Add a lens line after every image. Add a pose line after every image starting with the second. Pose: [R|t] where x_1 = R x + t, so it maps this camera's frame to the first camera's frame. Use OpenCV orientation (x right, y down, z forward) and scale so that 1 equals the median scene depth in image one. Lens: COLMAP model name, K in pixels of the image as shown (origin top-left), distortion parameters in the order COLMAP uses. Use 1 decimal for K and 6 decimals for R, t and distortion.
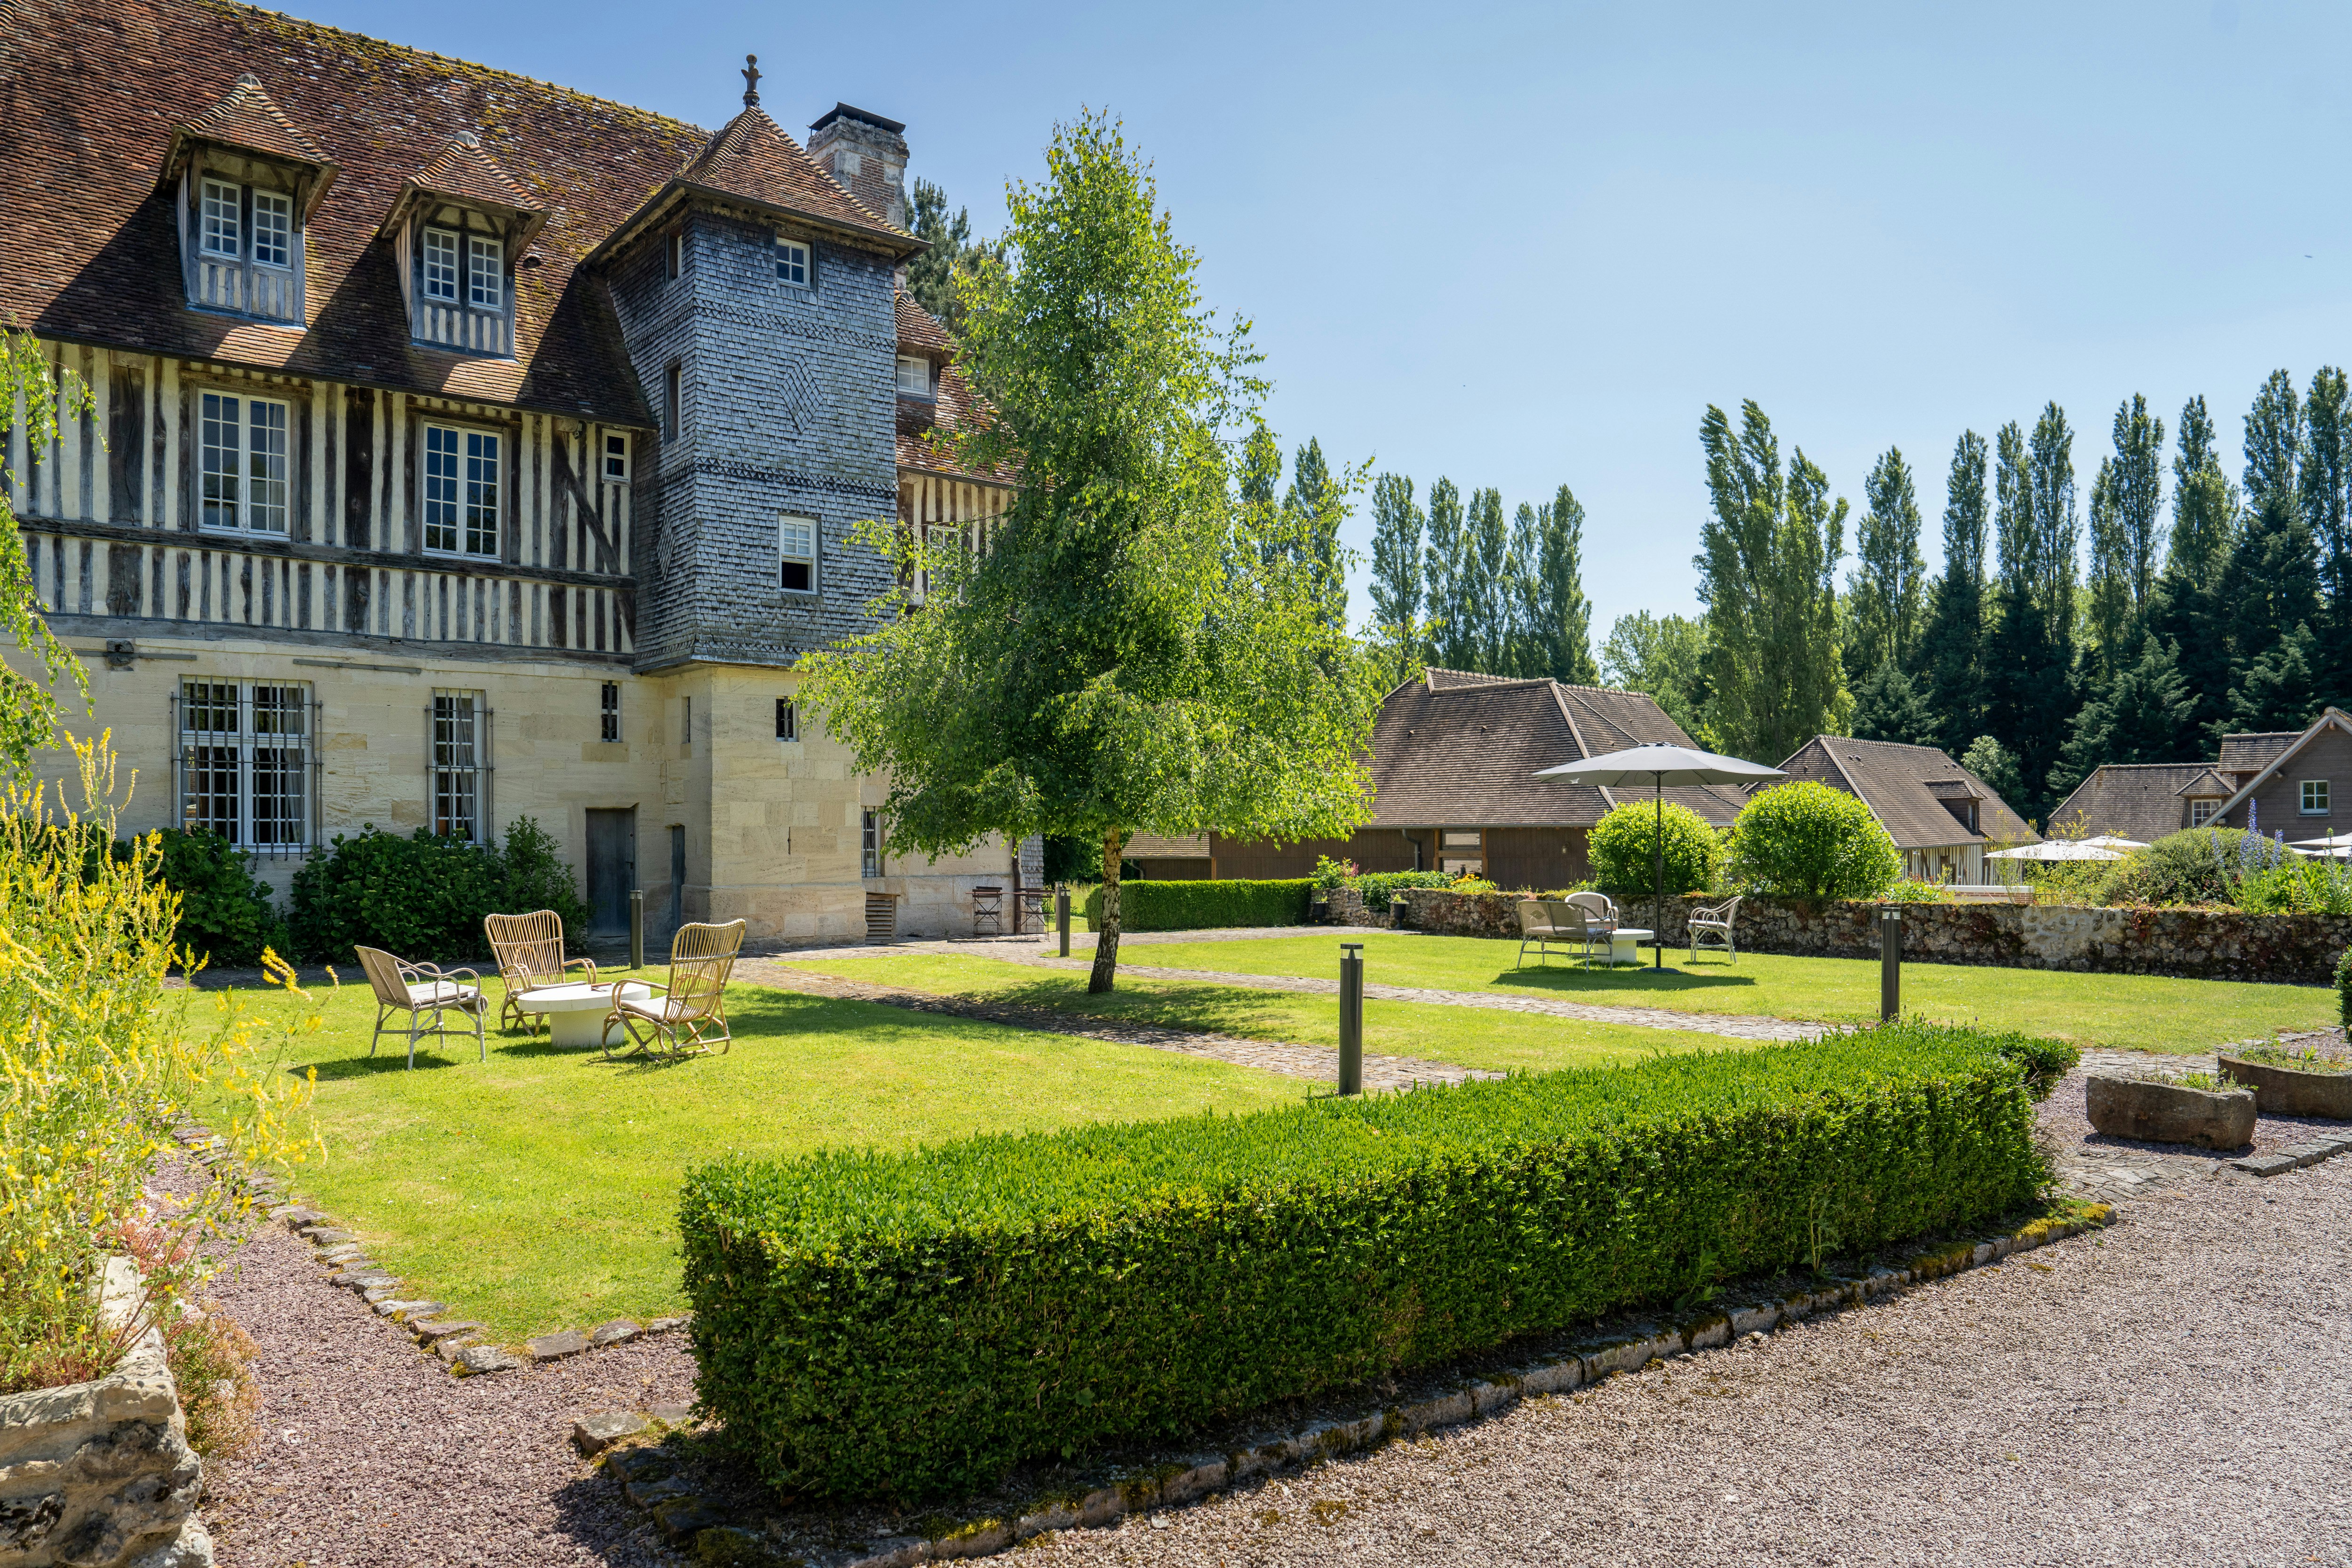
lens RADIAL K [[1770.0, 0, 1183.7], [0, 1770.0, 804.9], [0, 0, 1]] dist [0.009814, 0.007144]
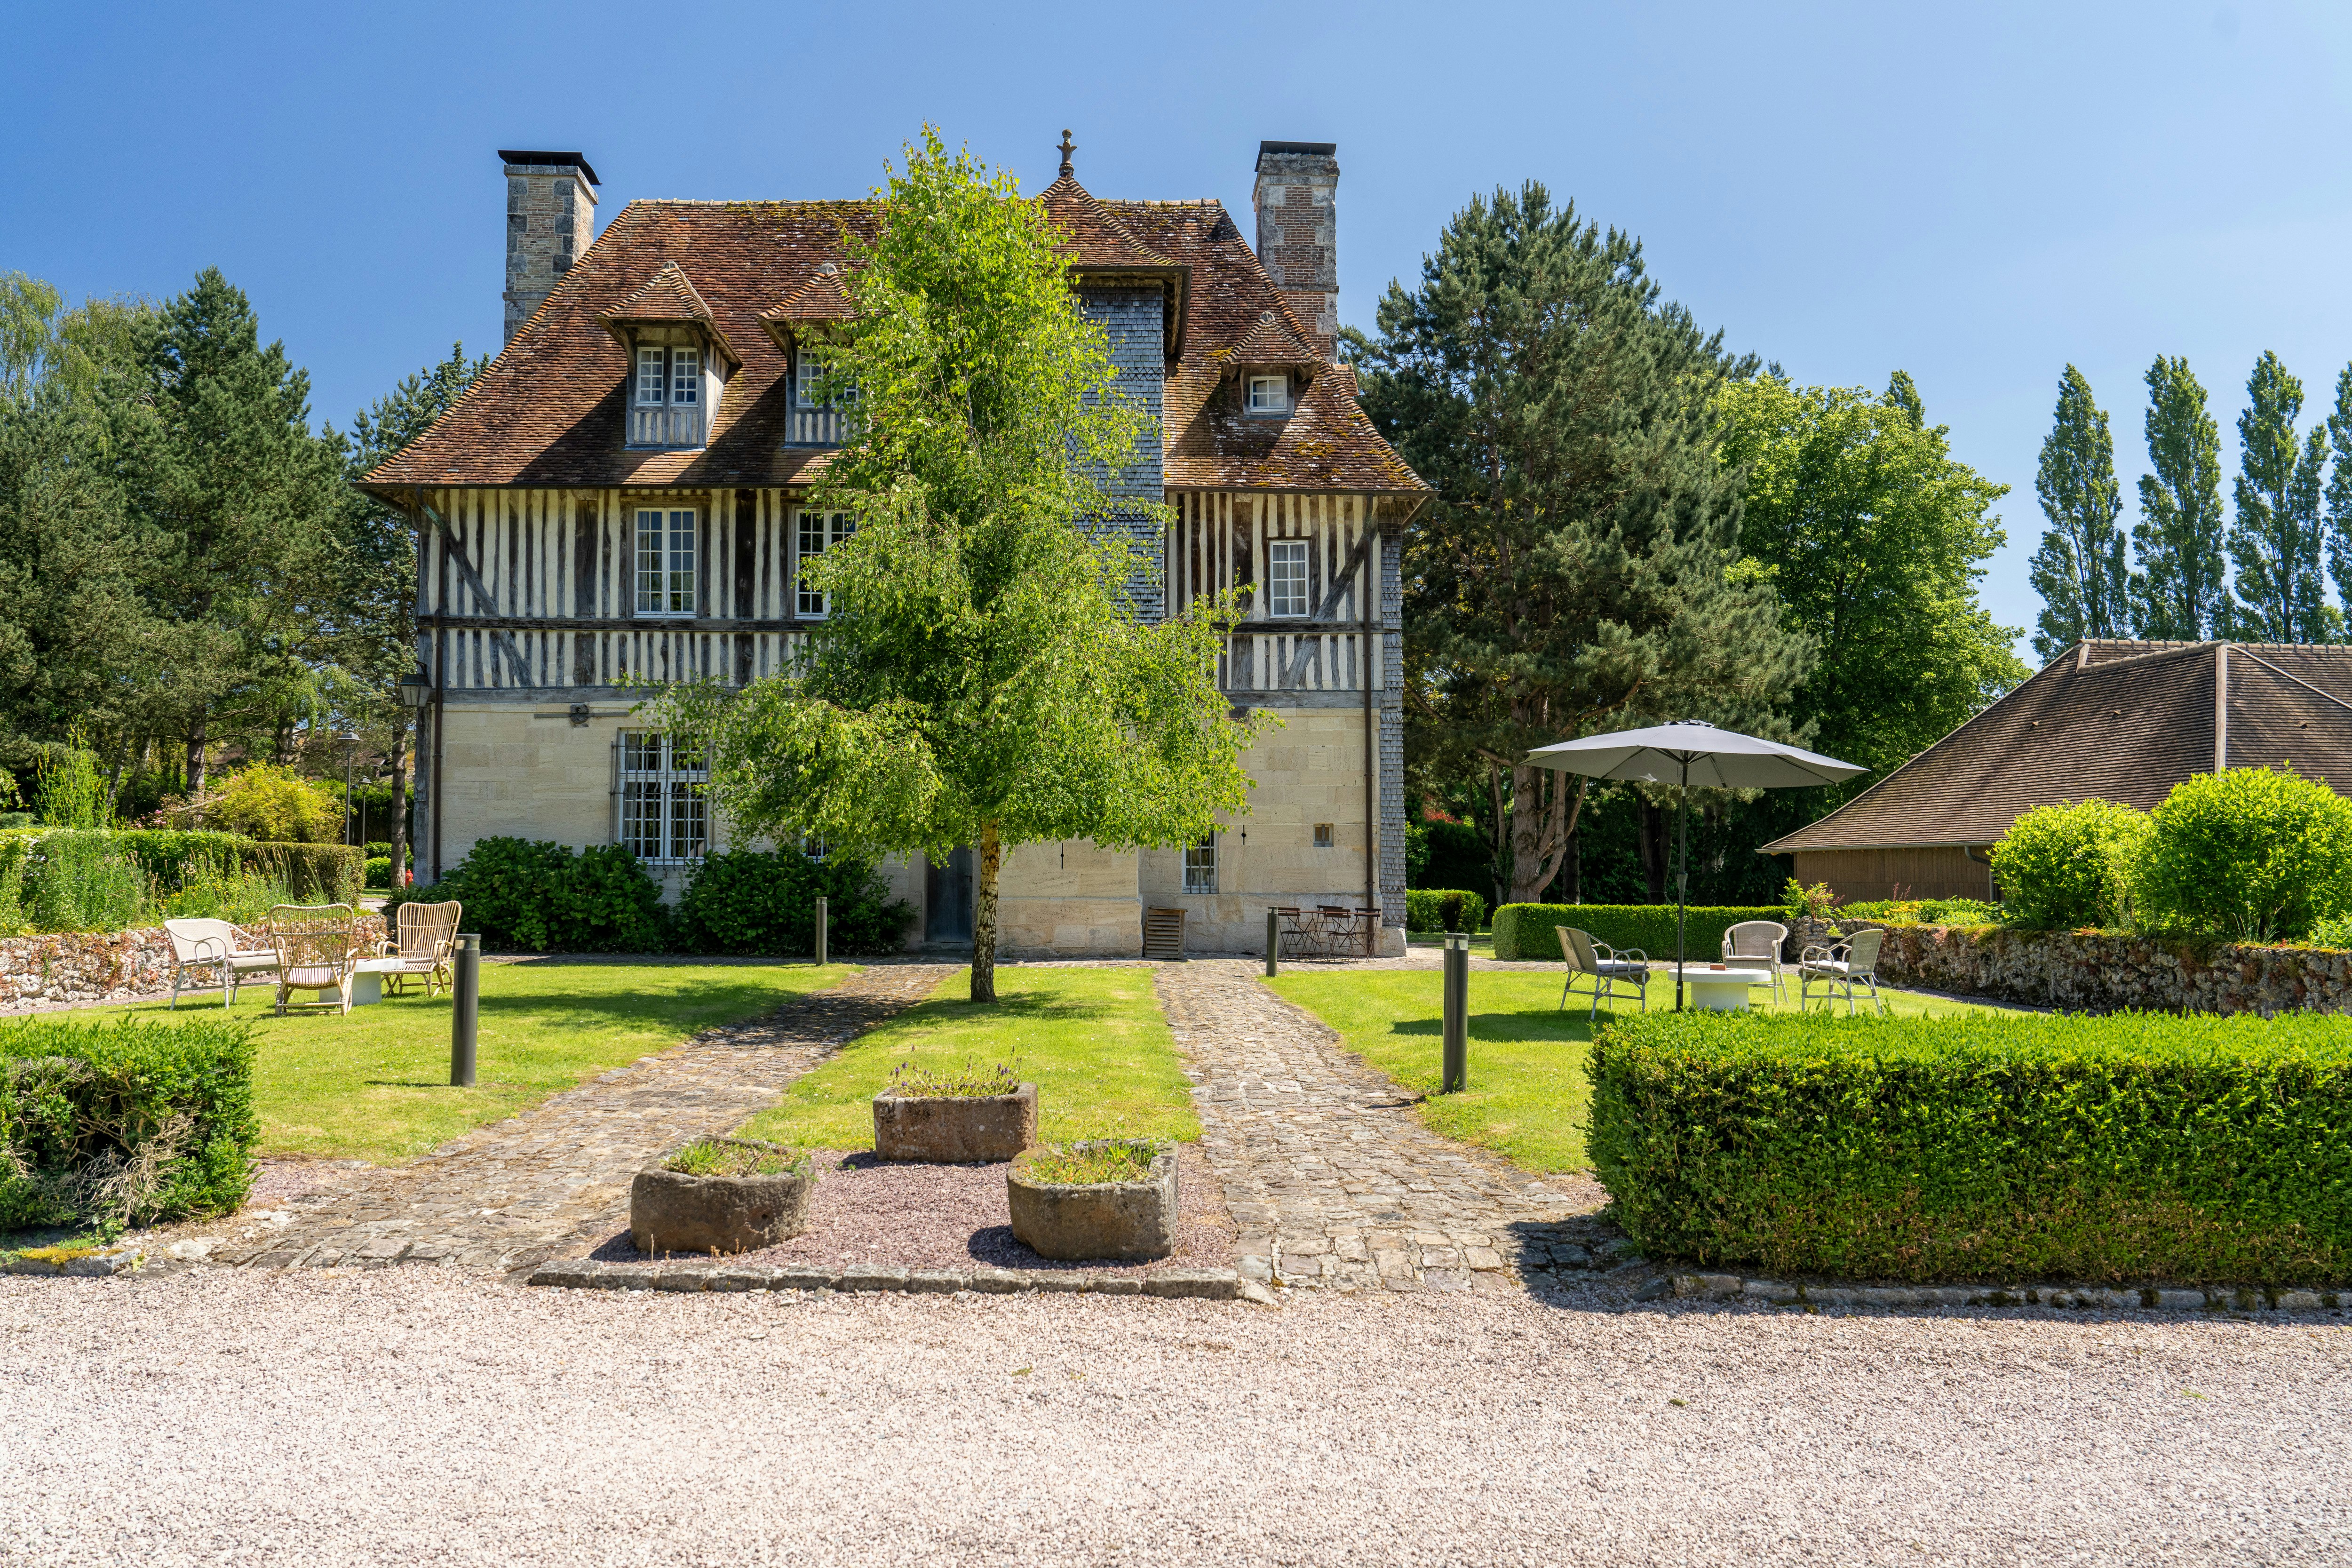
lens RADIAL K [[1746.3, 0, 1176.0], [0, 1746.3, 784.0], [0, 0, 1]] dist [0.003322, 0.001145]
pose [[0.764290, -0.028091, -0.644260, 0.559242], [0.007666, 0.999376, -0.034481, 0.015133], [0.644827, 0.021415, 0.764028, 0.275572]]
